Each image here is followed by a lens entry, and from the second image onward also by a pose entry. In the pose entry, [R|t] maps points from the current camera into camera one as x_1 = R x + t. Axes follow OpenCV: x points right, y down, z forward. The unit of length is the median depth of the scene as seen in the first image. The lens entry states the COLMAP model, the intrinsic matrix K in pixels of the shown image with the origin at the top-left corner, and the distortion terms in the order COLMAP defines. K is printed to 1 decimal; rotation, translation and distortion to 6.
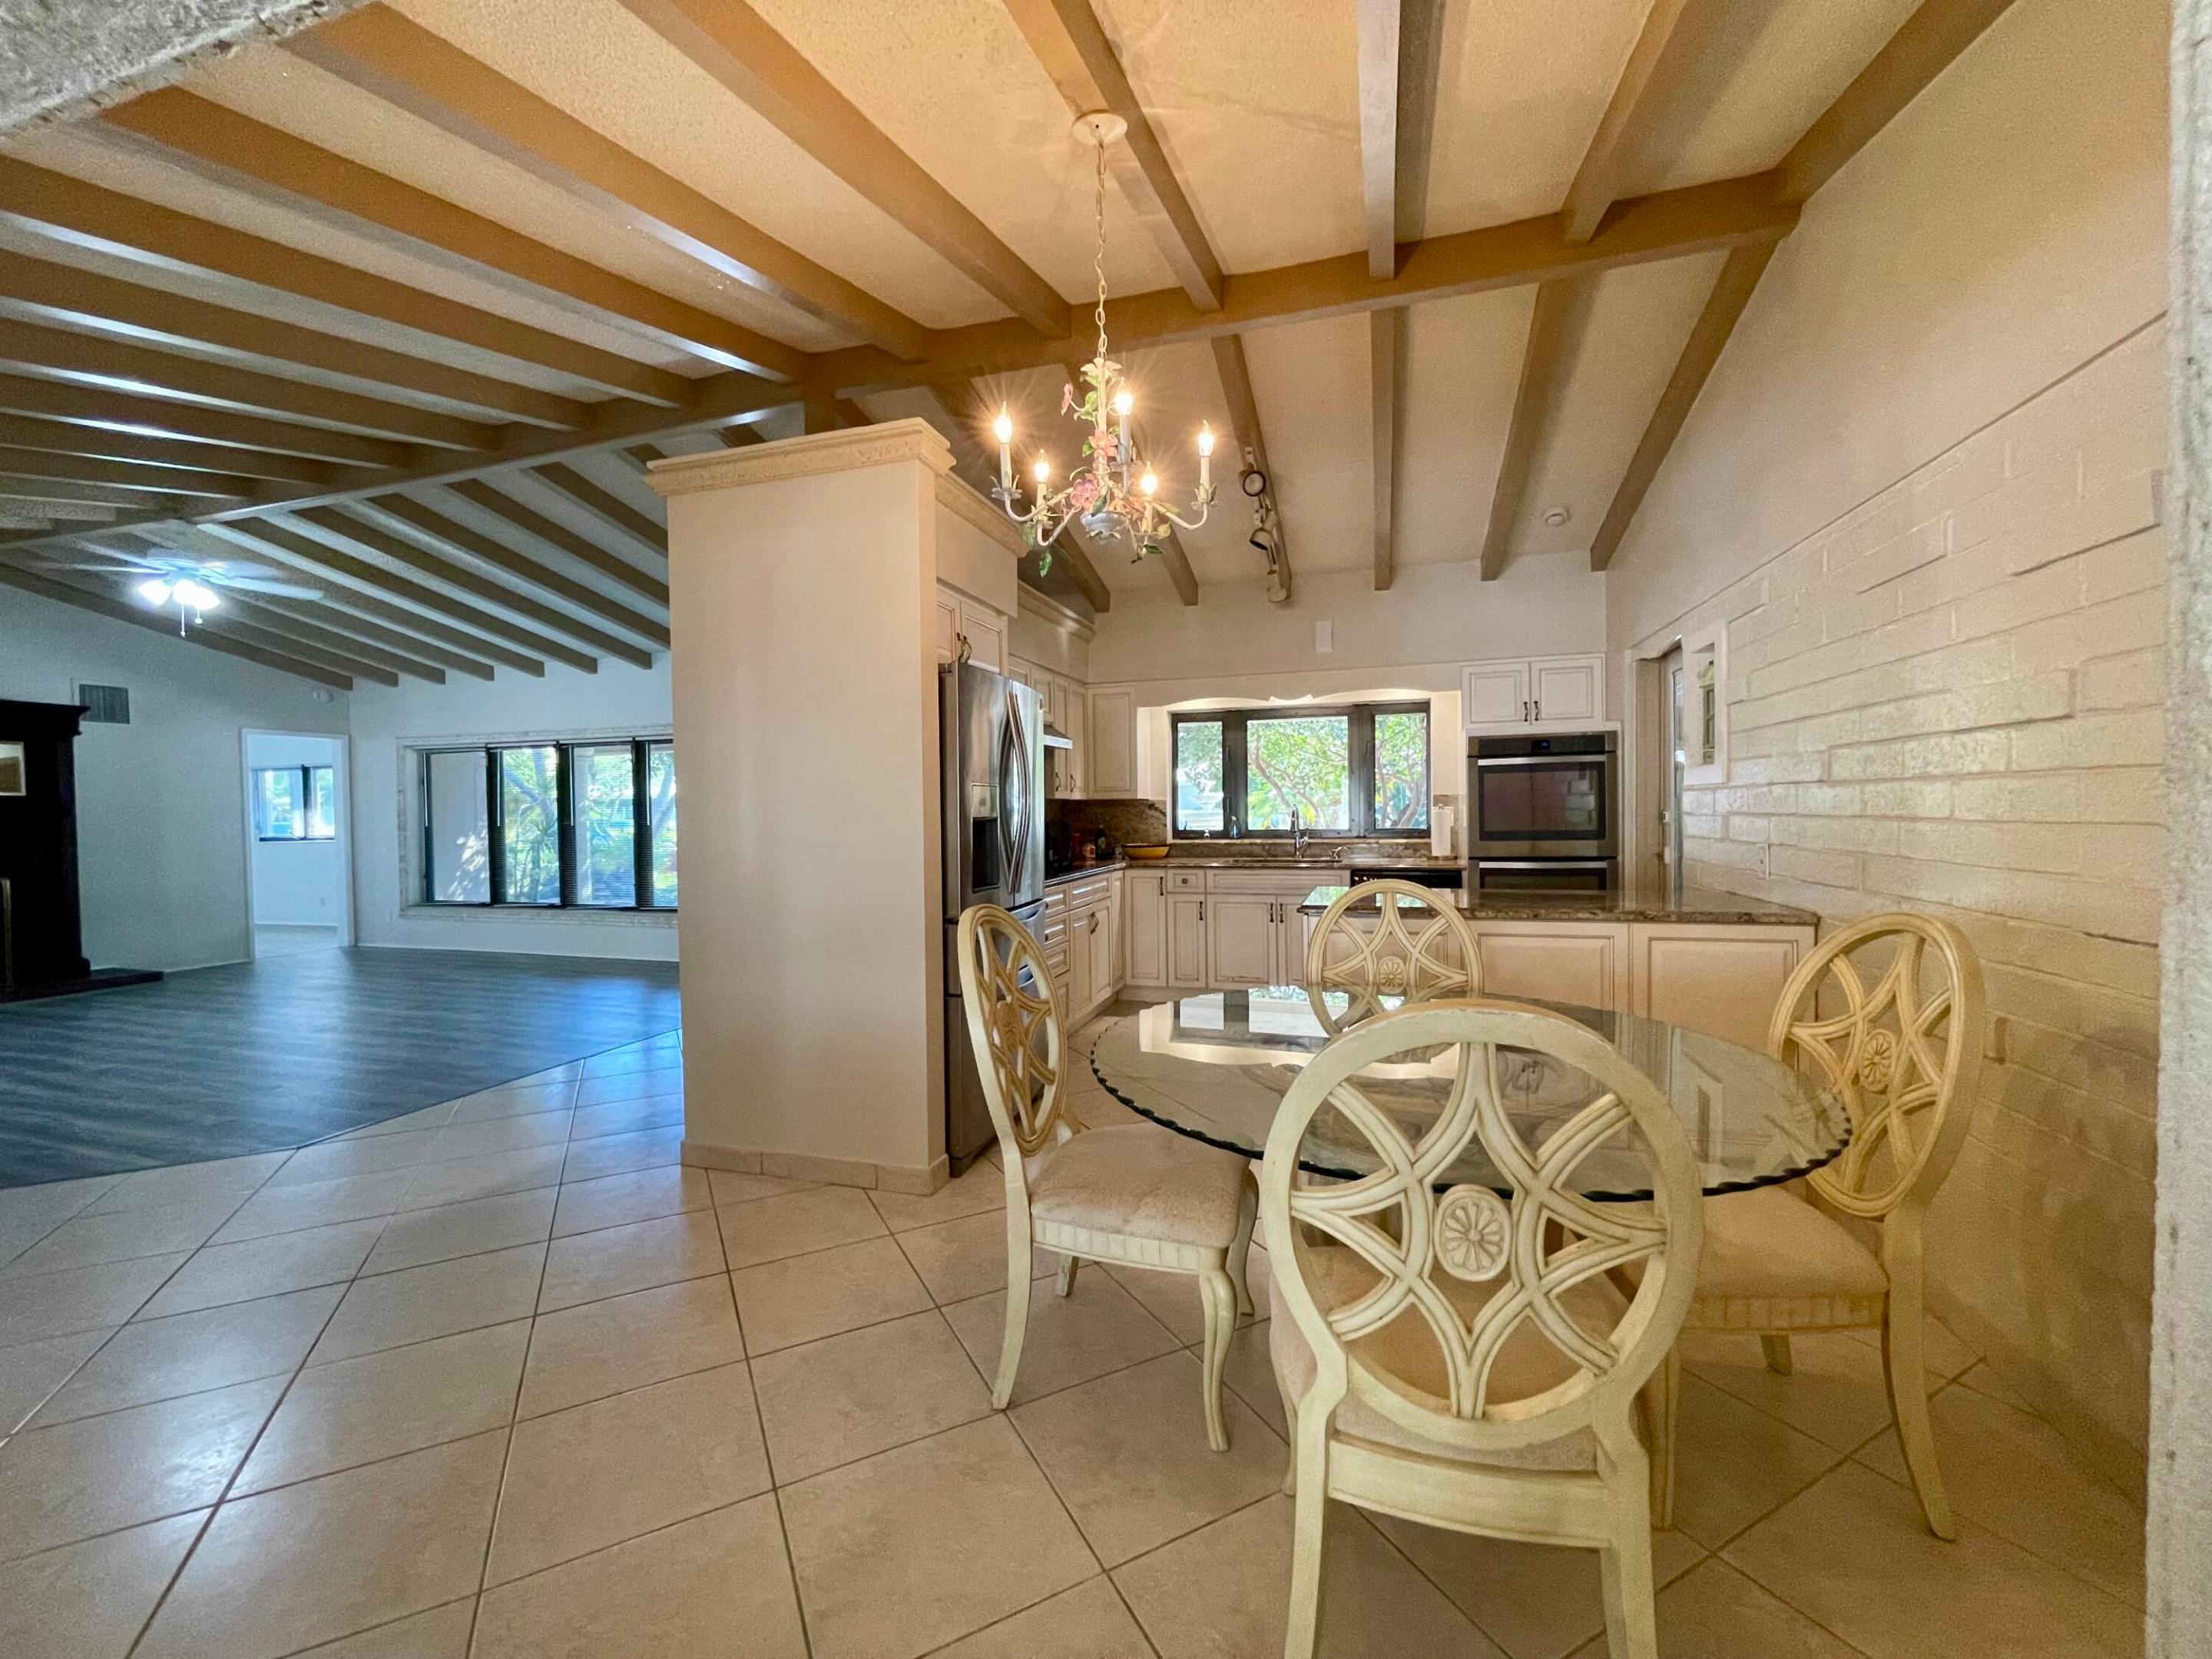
lens RADIAL K [[896.5, 0, 1097.8], [0, 896.5, 828.8], [0, 0, 1]] dist [-0.002034, 0.000072]
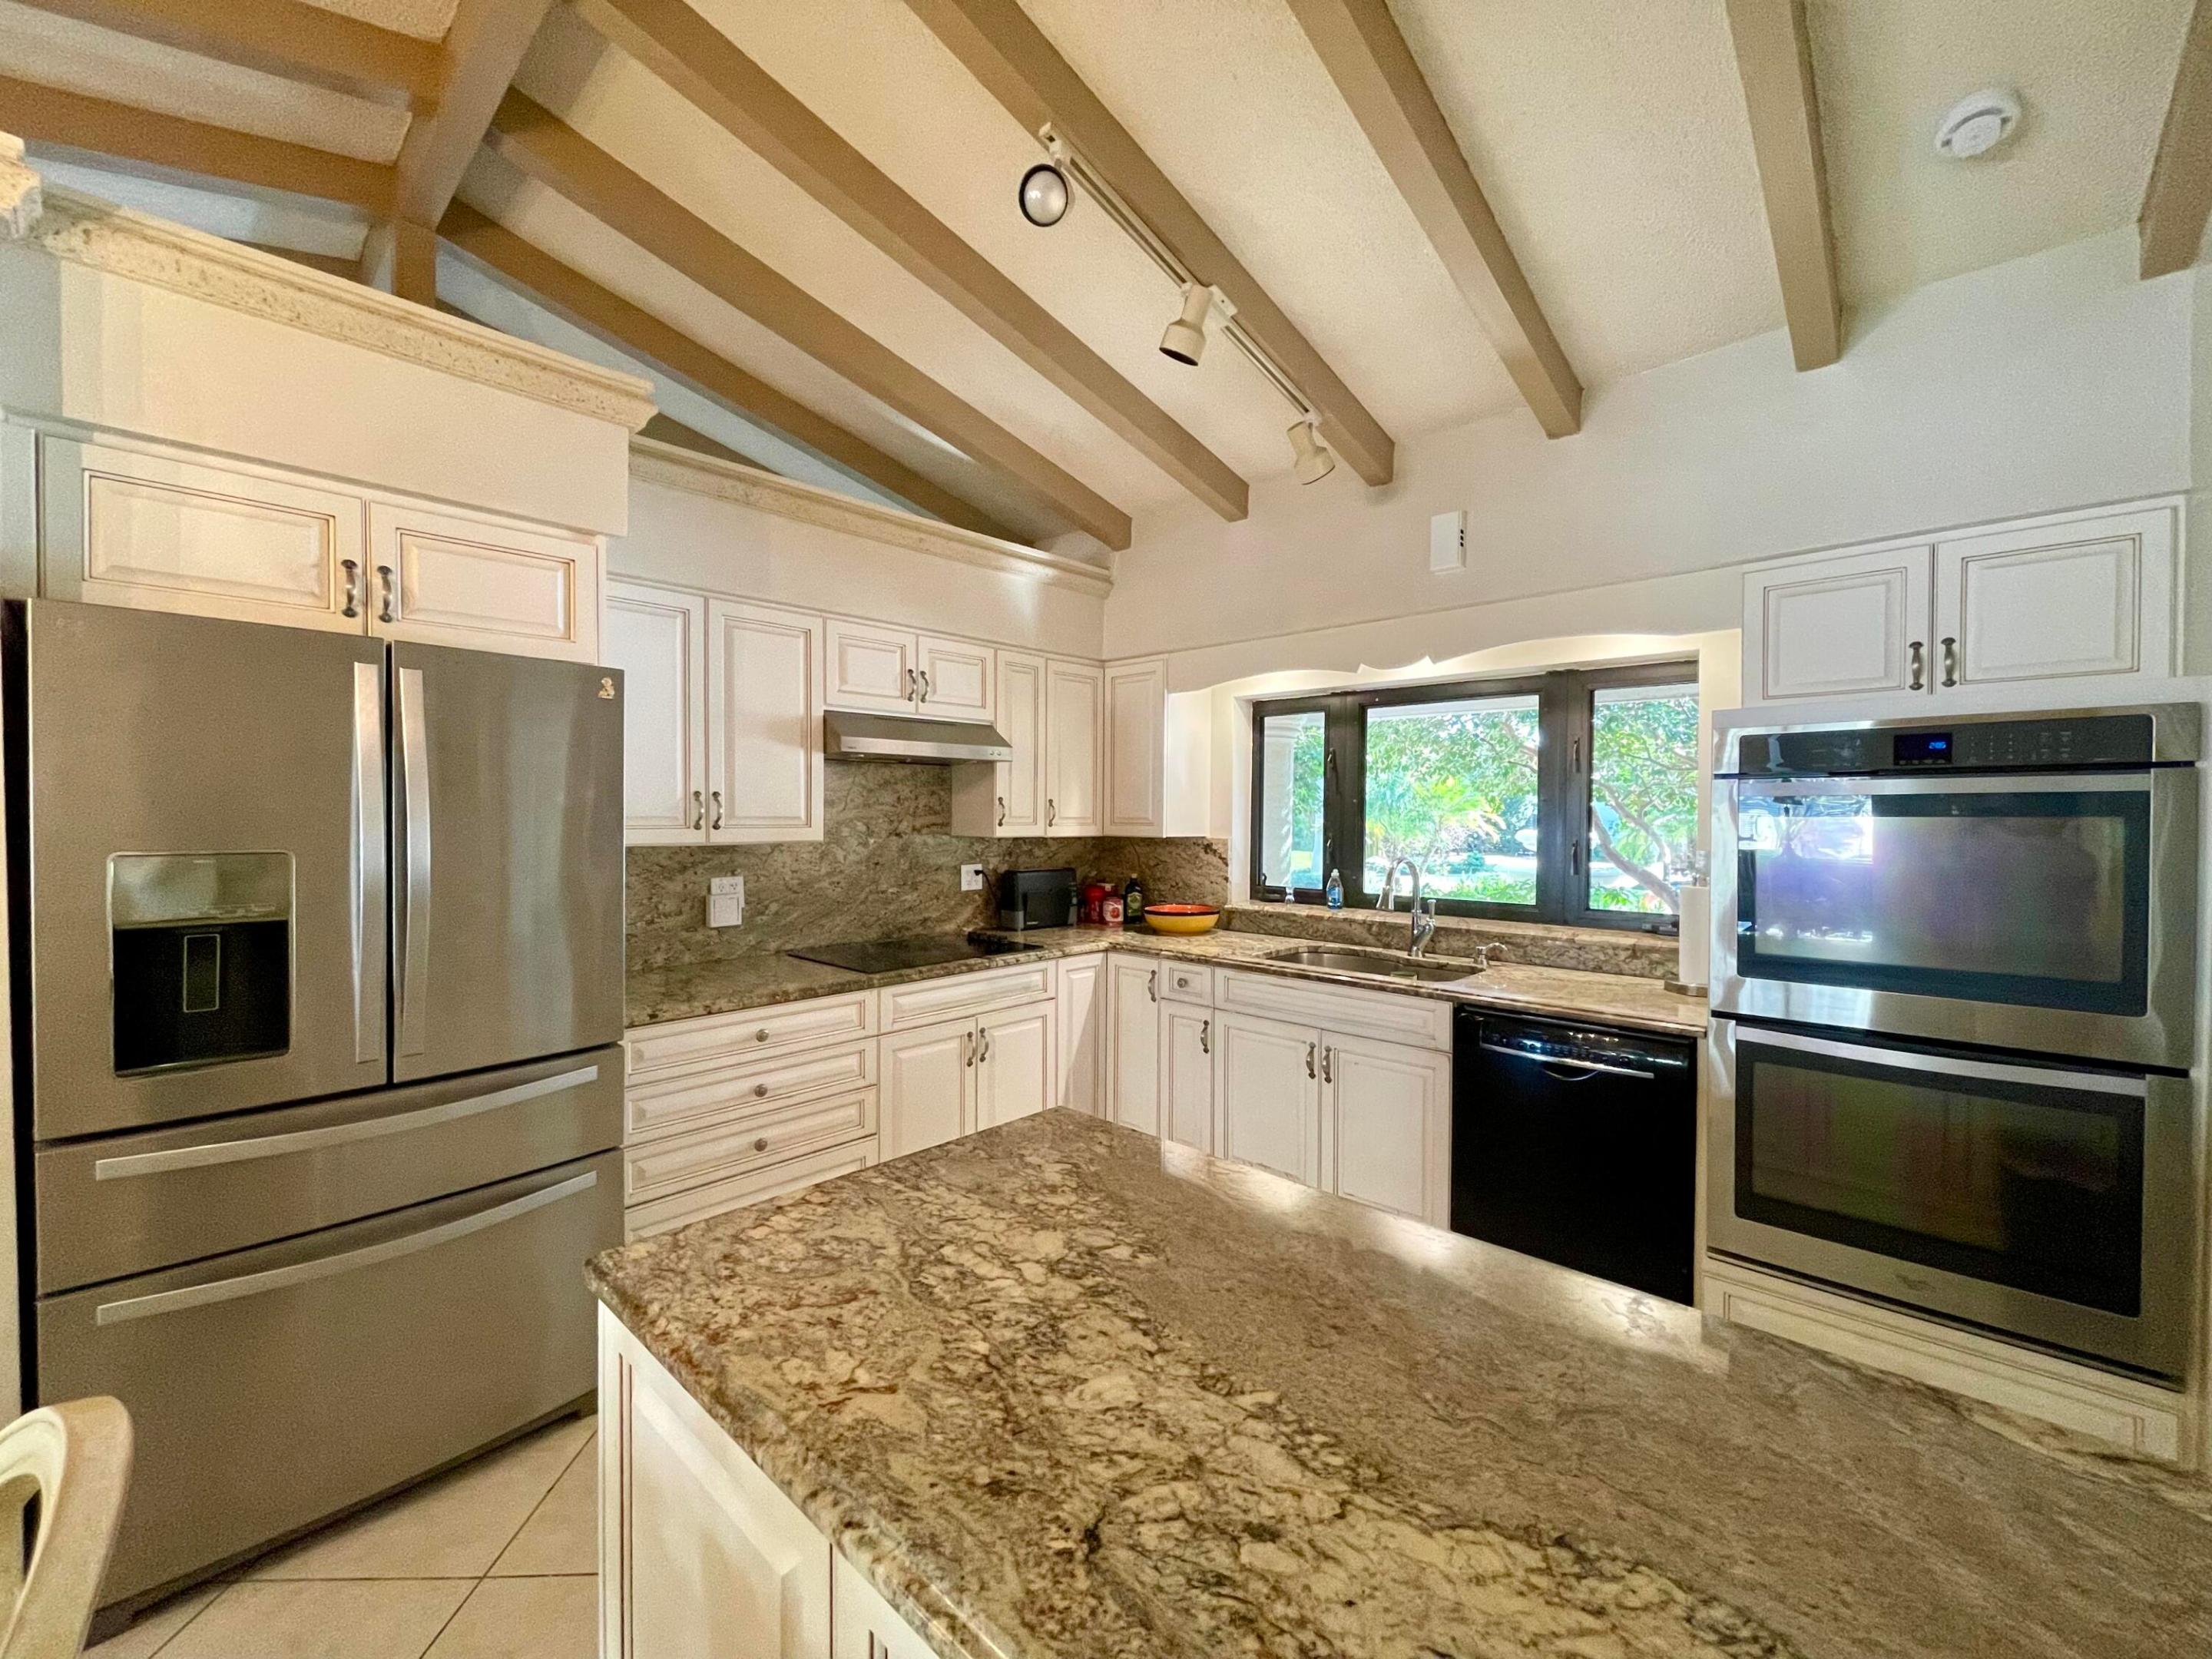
lens RADIAL K [[896.5, 0, 1098.7], [0, 896.5, 824.8], [0, 0, 1]] dist [-0.002034, 0.000072]
pose [[0.900943, 0.023440, -0.433305, 0.279242], [-0.026505, 0.999648, -0.001034, -0.040616], [0.433128, 0.012416, 0.901247, 0.408530]]
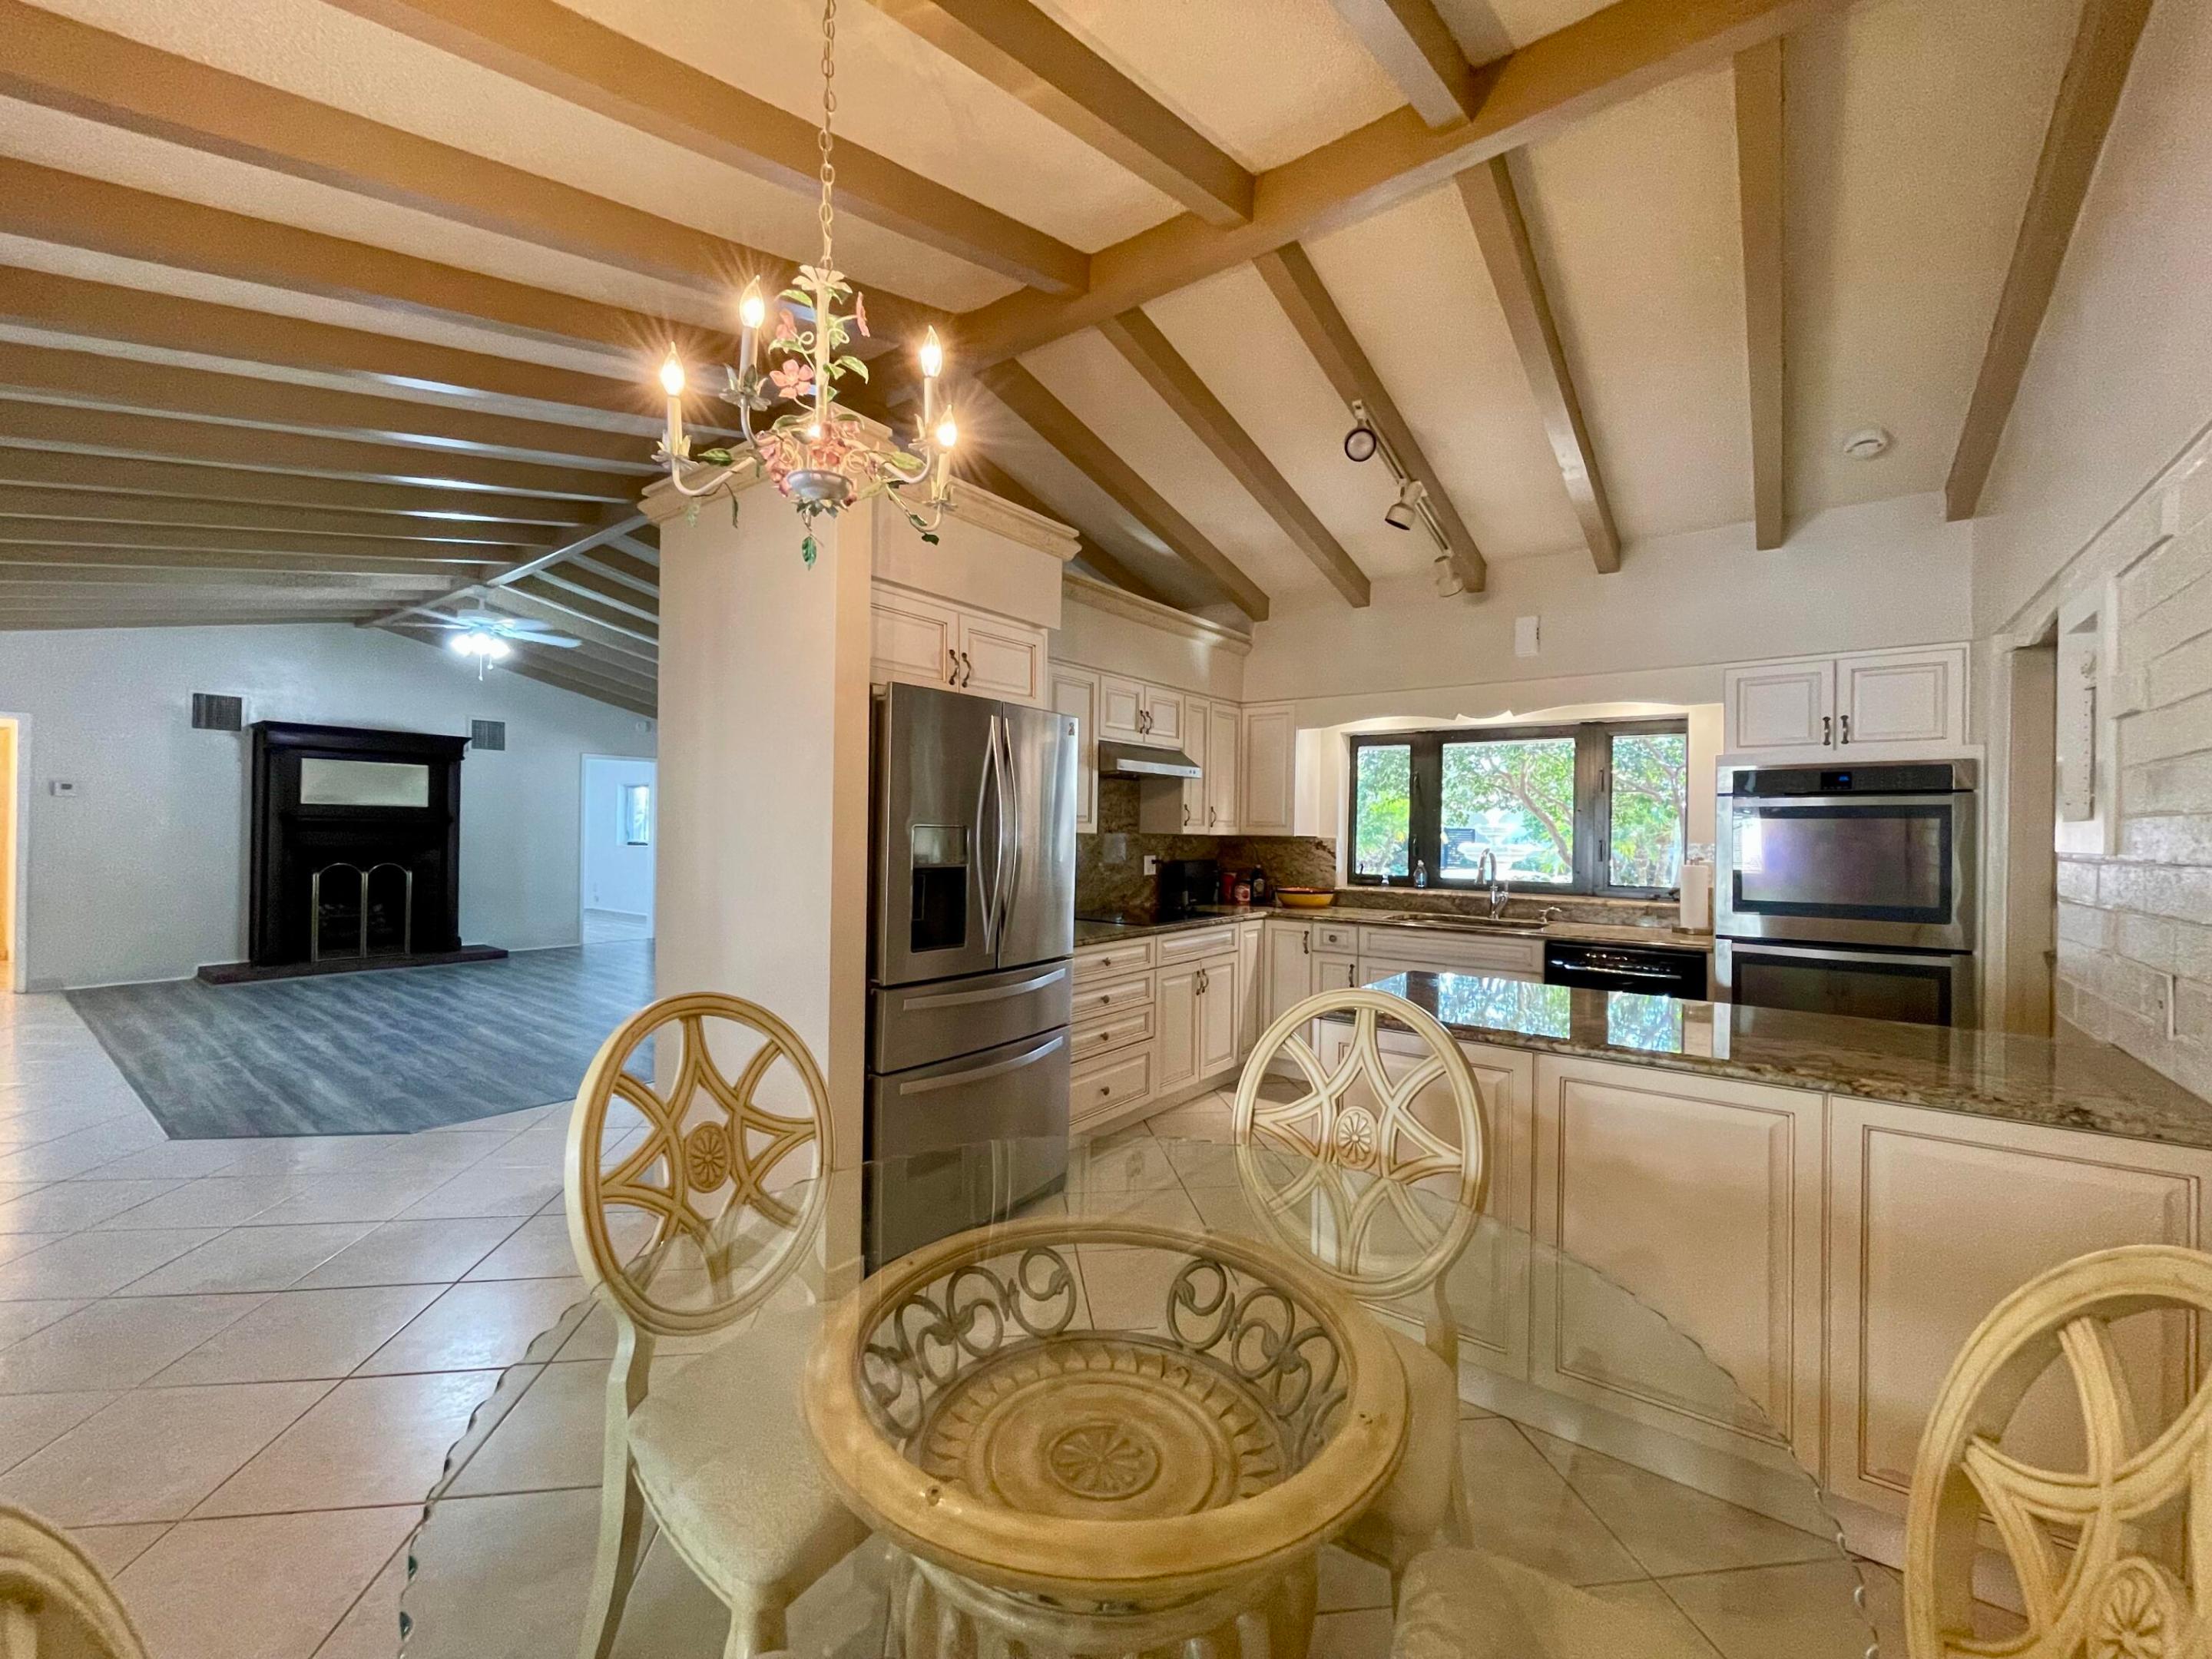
lens RADIAL K [[896.5, 0, 1097.8], [0, 896.5, 825.7], [0, 0, 1]] dist [-0.002034, 0.000072]
pose [[0.938967, 0.025975, -0.343025, 0.161815], [-0.034823, 0.999200, -0.019659, -0.020168], [0.342240, 0.030404, 0.939120, 0.133833]]
